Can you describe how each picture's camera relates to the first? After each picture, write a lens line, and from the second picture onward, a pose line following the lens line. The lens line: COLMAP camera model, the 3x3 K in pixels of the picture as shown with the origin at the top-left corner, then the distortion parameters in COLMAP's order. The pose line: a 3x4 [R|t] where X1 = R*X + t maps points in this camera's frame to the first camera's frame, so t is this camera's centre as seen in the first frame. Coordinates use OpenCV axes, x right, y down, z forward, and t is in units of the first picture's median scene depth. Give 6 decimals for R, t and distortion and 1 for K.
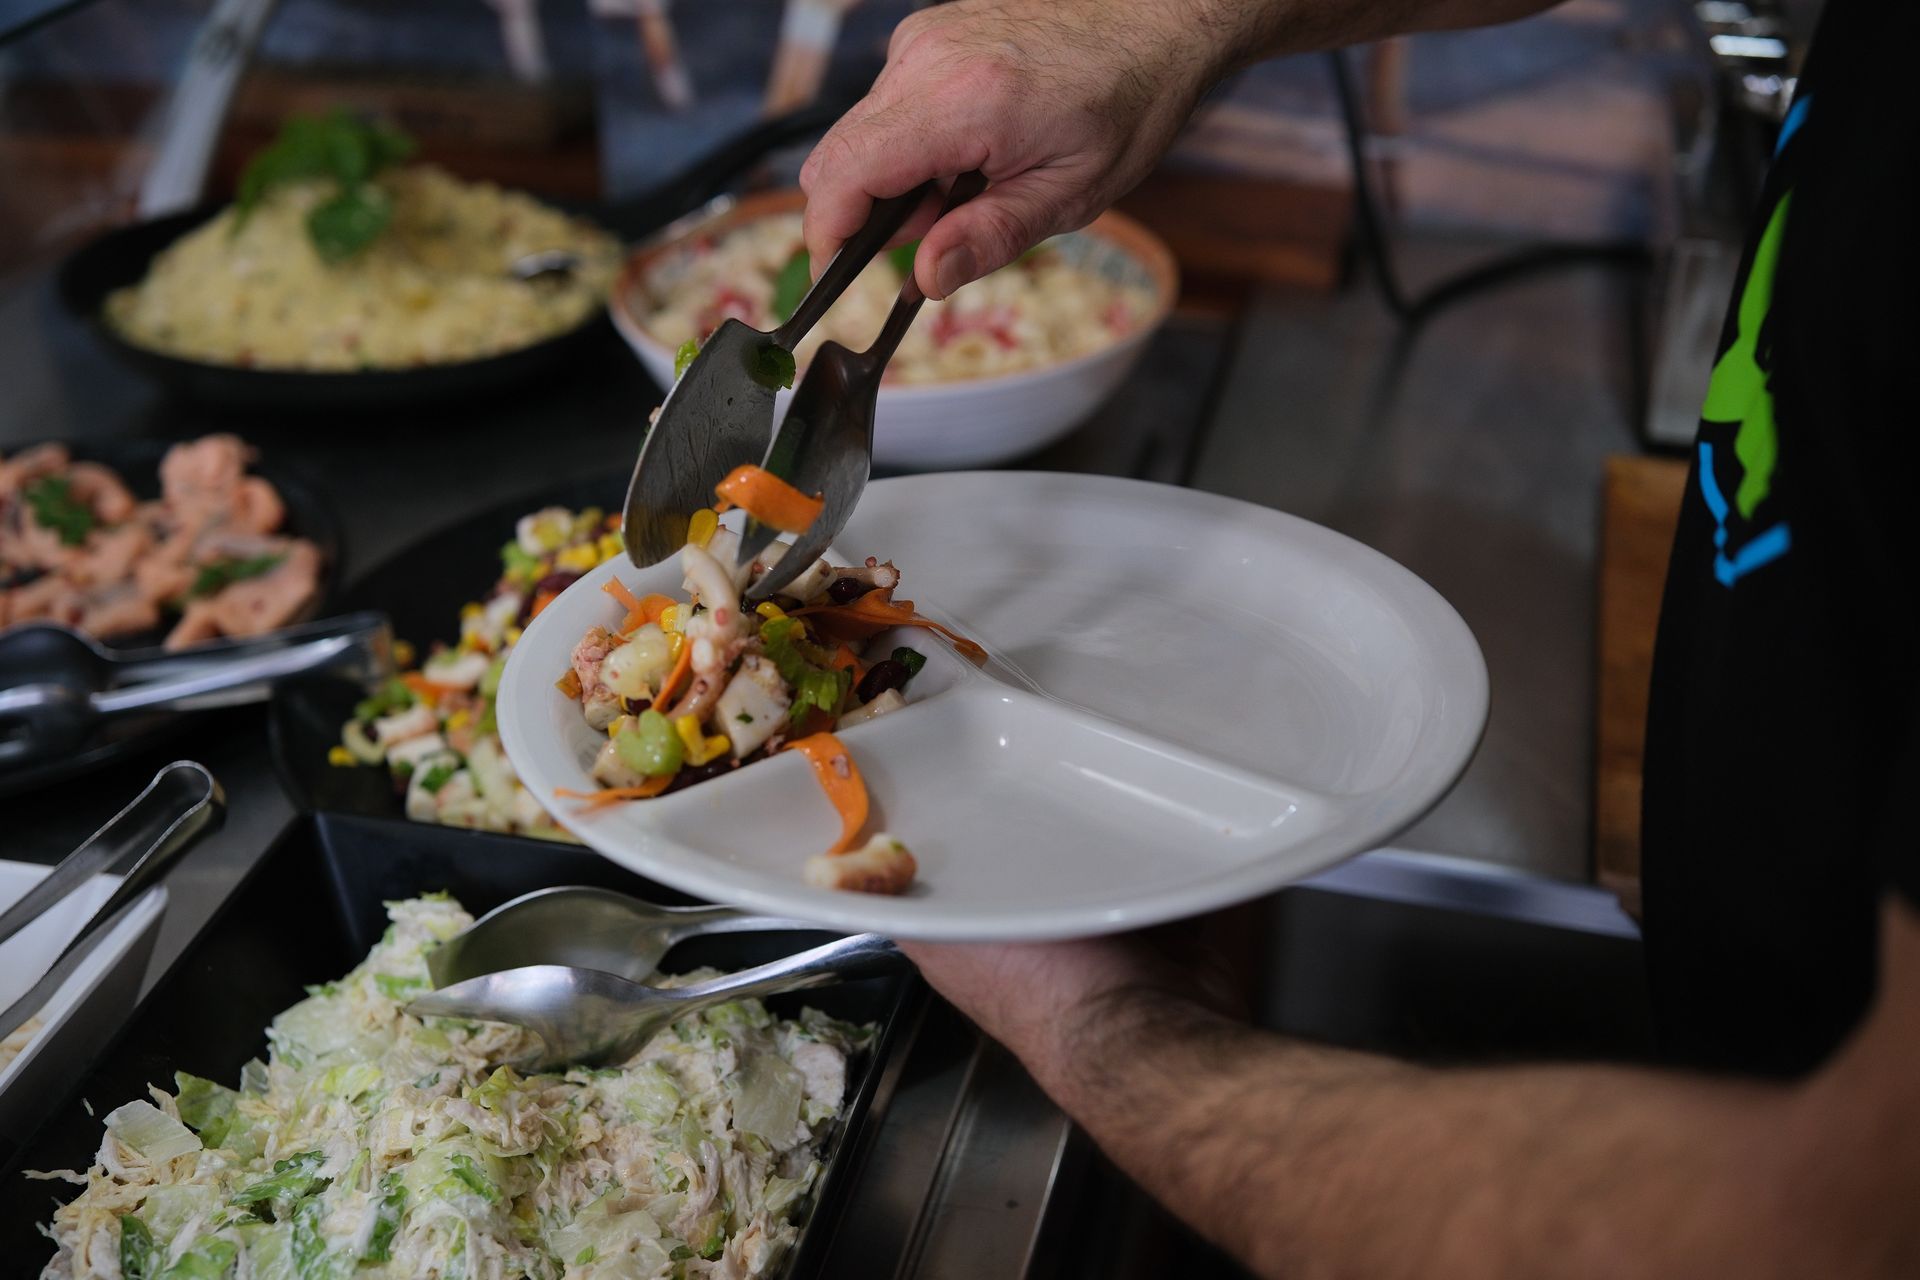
lens RADIAL K [[2529.8, 0, 960.0], [0, 2529.8, 640.0], [0, 0, 1]] dist [-0.021717, -0.004786]
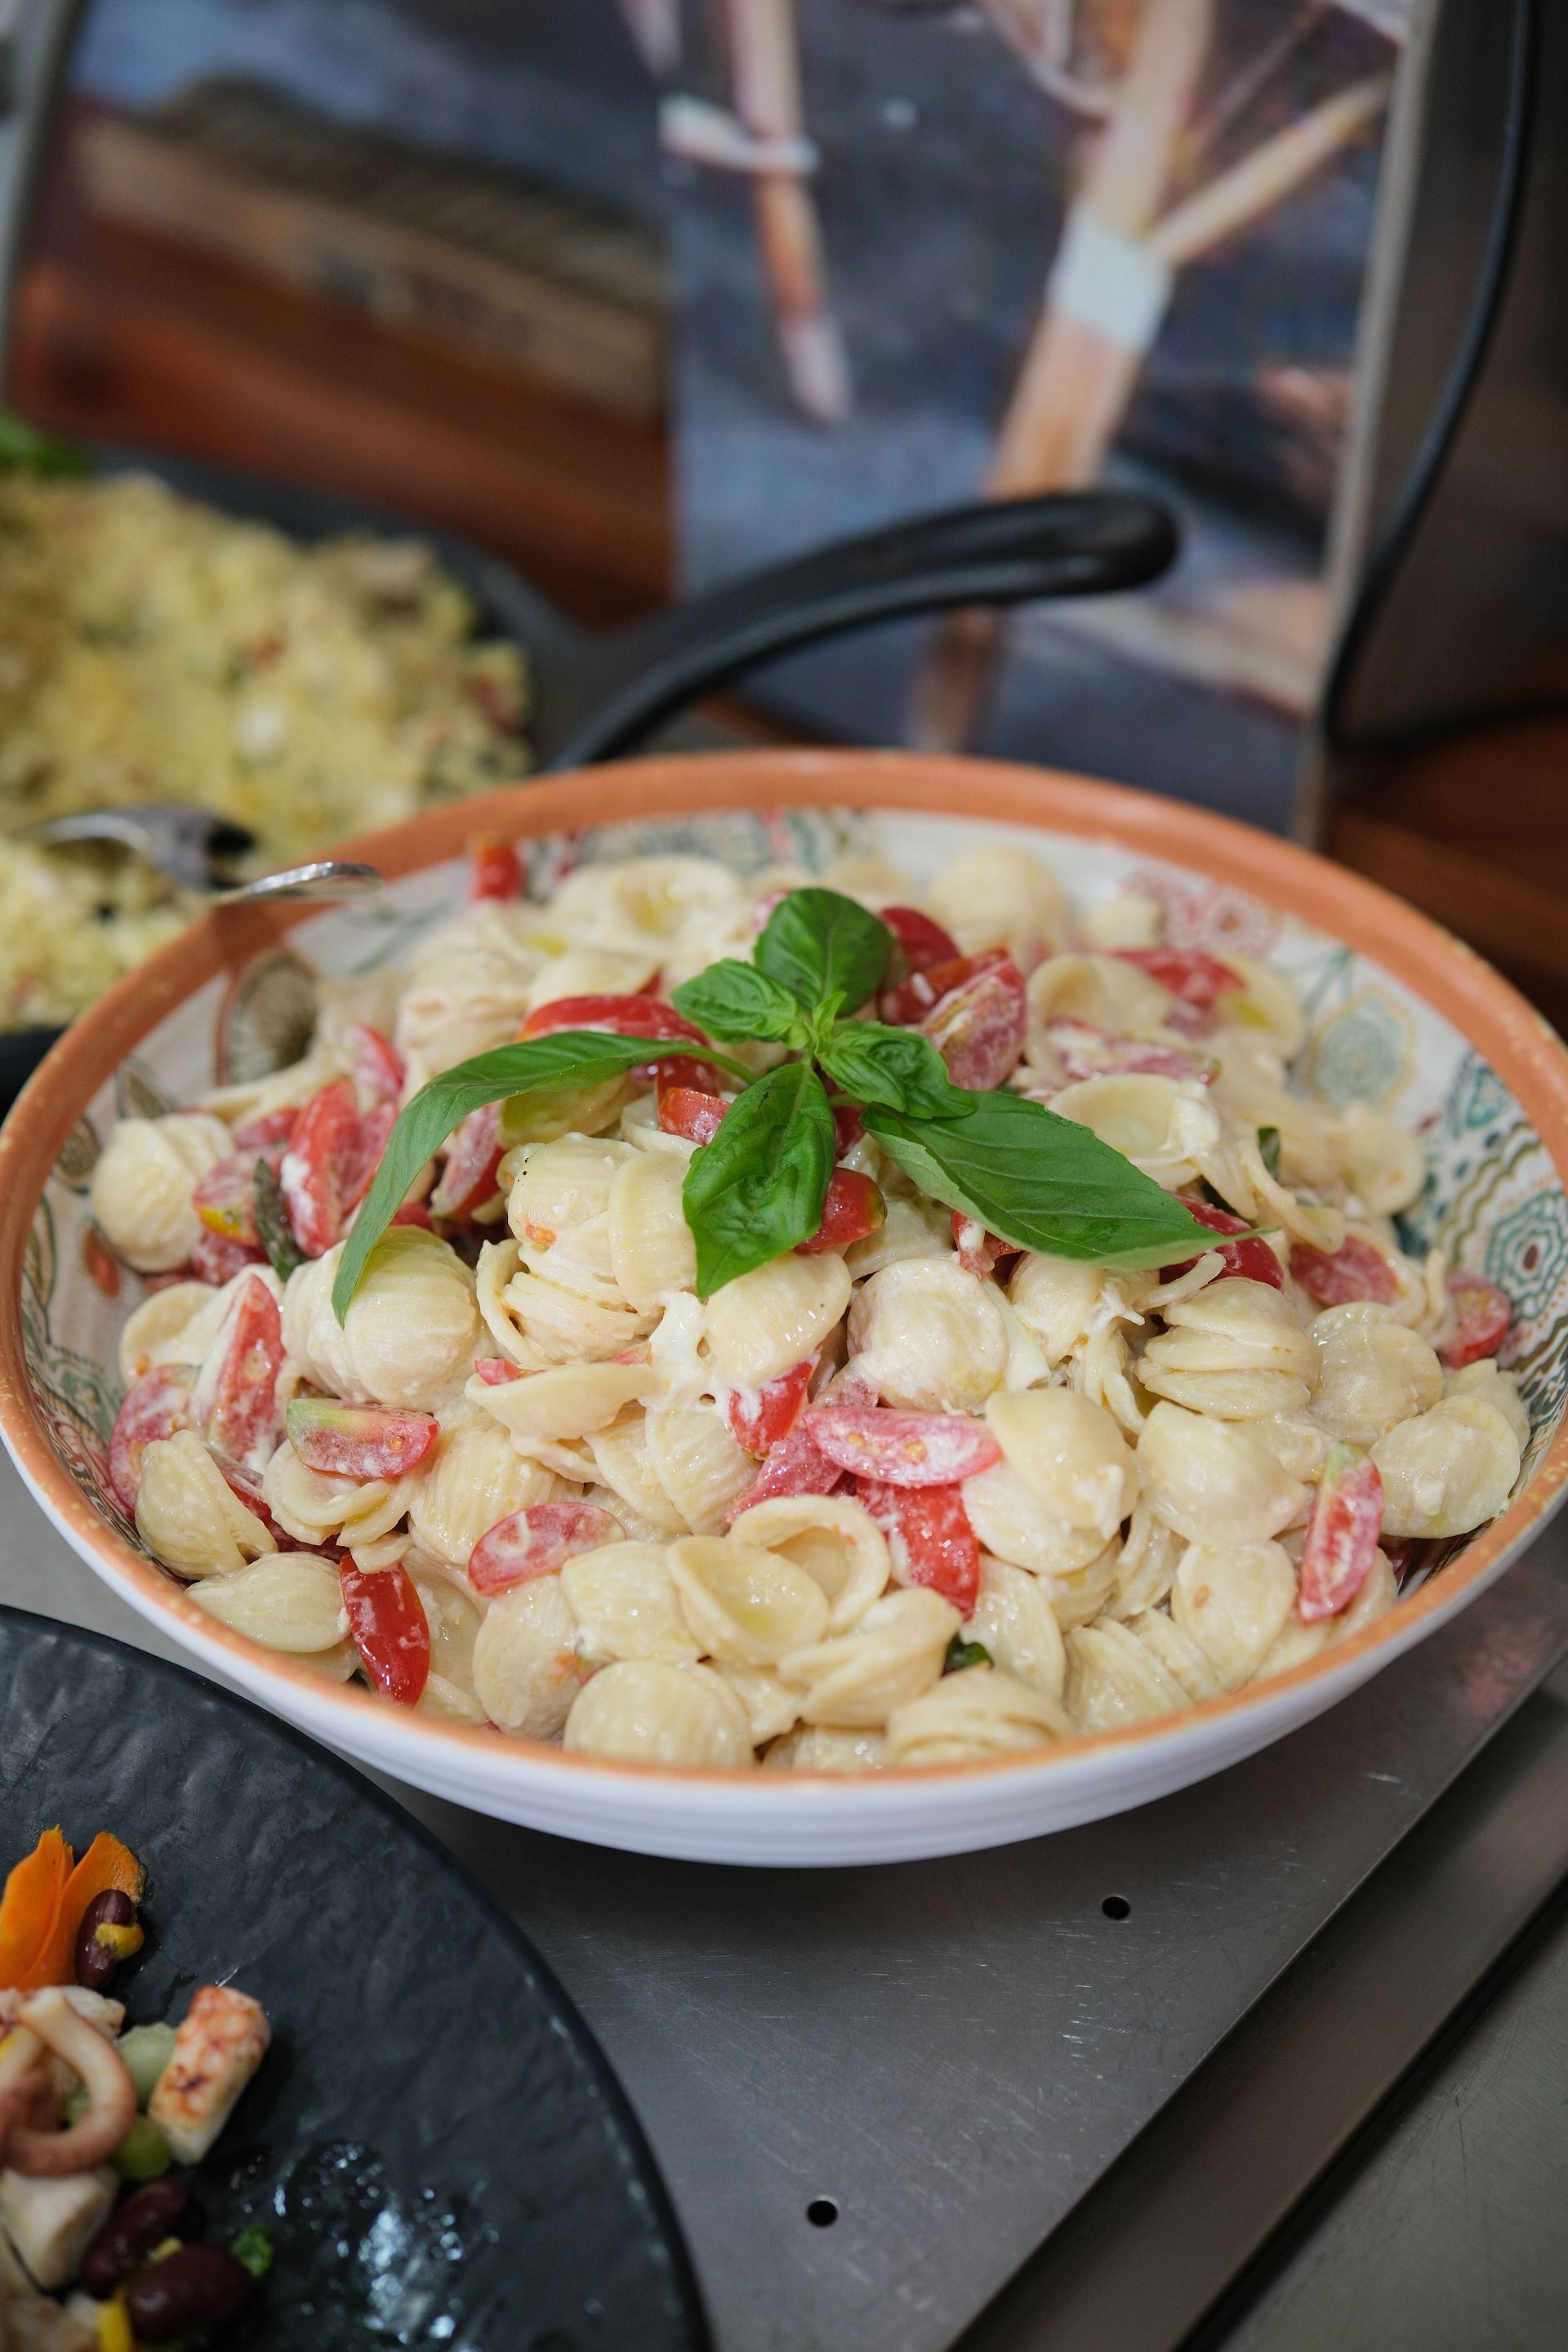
lens RADIAL K [[3099.0, 0, 784.0], [0, 3099.0, 1176.0], [0, 0, 1]] dist [-0.021717, -0.004786]
pose [[0.887334, 0.293667, -0.355524, 0.167462], [-0.238750, 0.952185, 0.190634, -0.306124], [0.394508, -0.084275, 0.915020, 0.848679]]
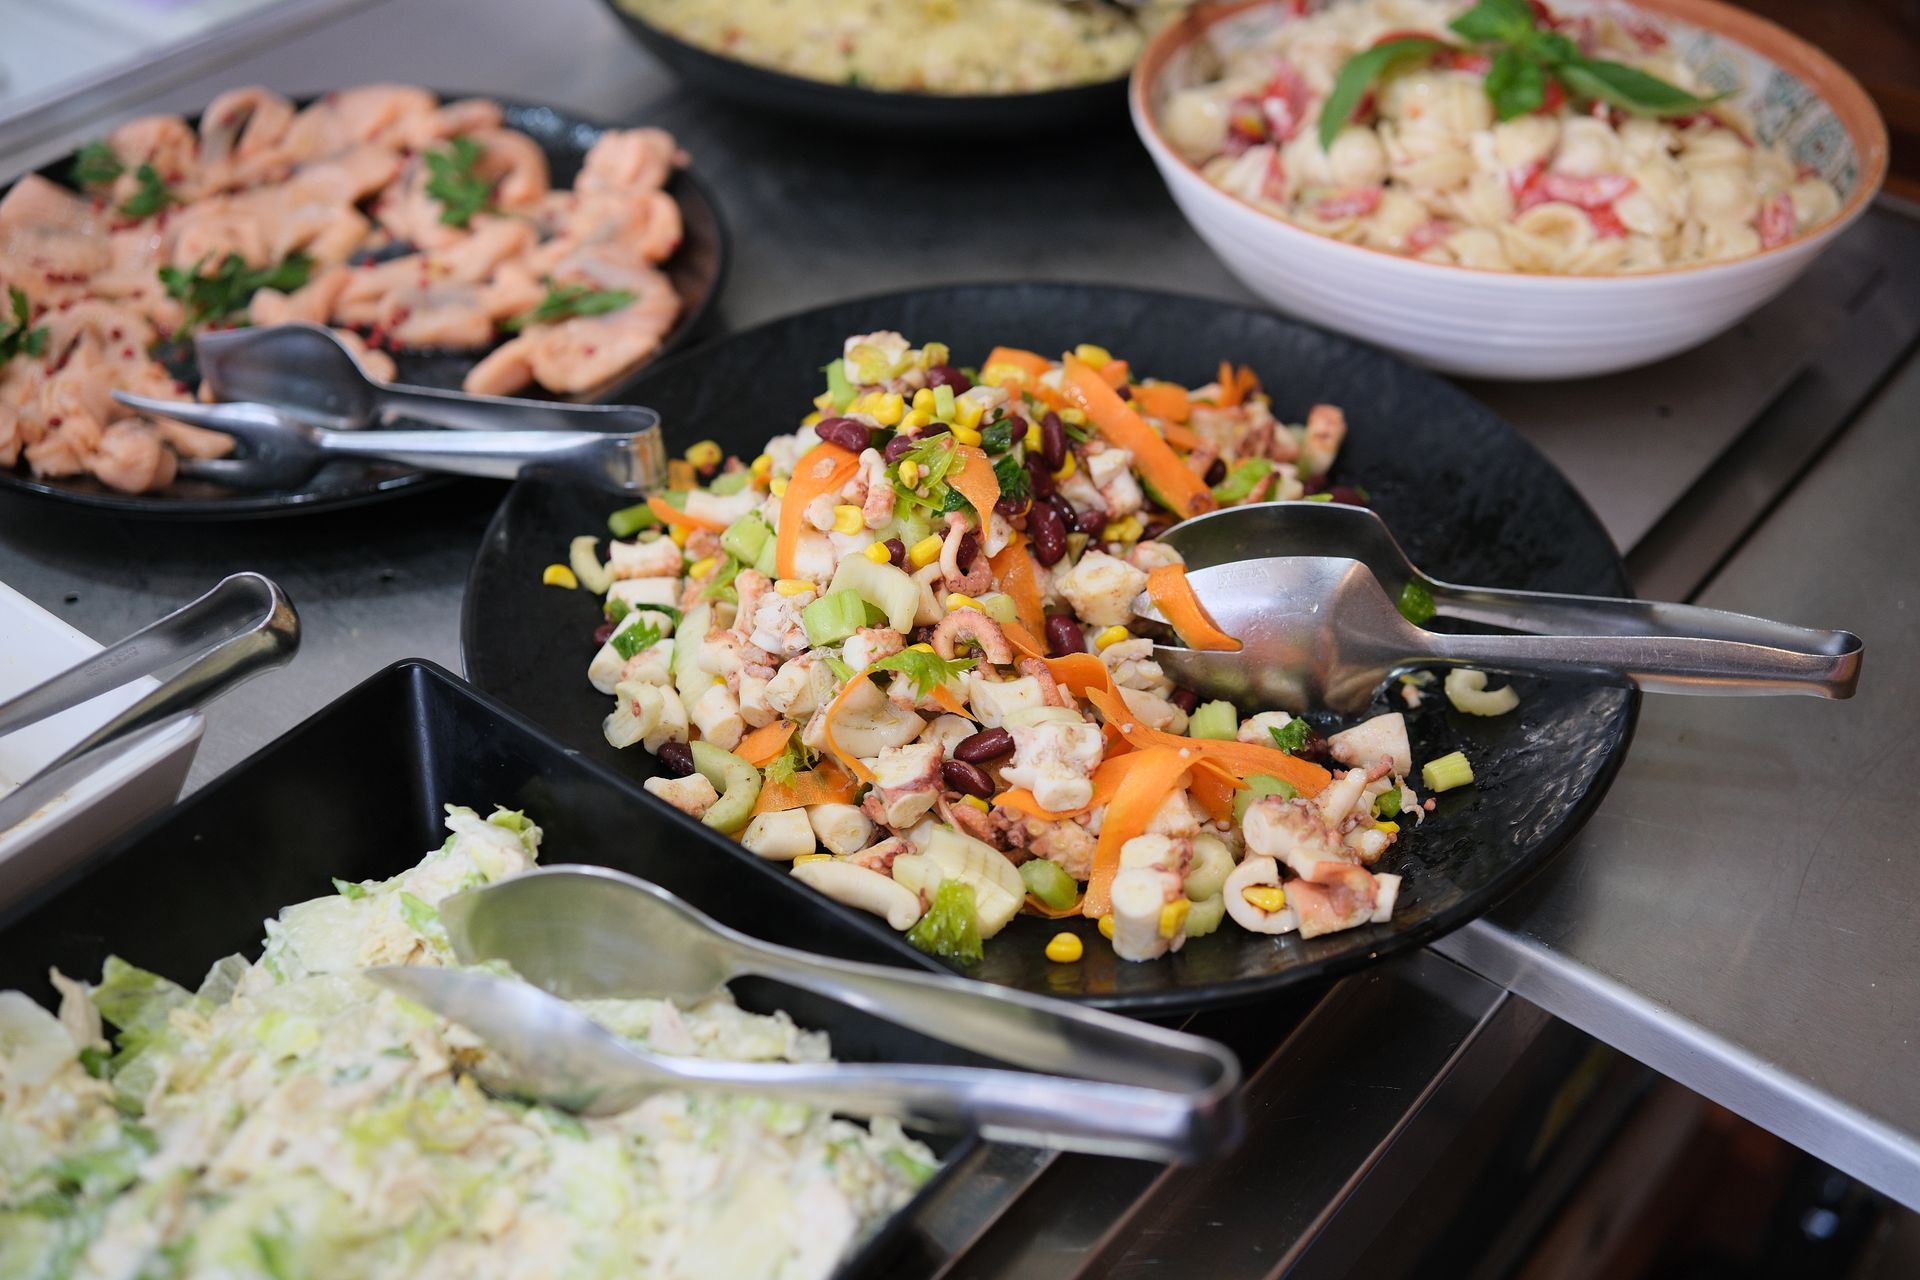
lens RADIAL K [[2529.8, 0, 960.0], [0, 2529.8, 640.0], [0, 0, 1]] dist [-0.021717, -0.004786]
pose [[0.912930, 0.268244, -0.307576, 0.140326], [-0.225974, 0.959823, 0.166359, -0.107356], [0.339843, -0.082370, 0.936868, 0.303680]]
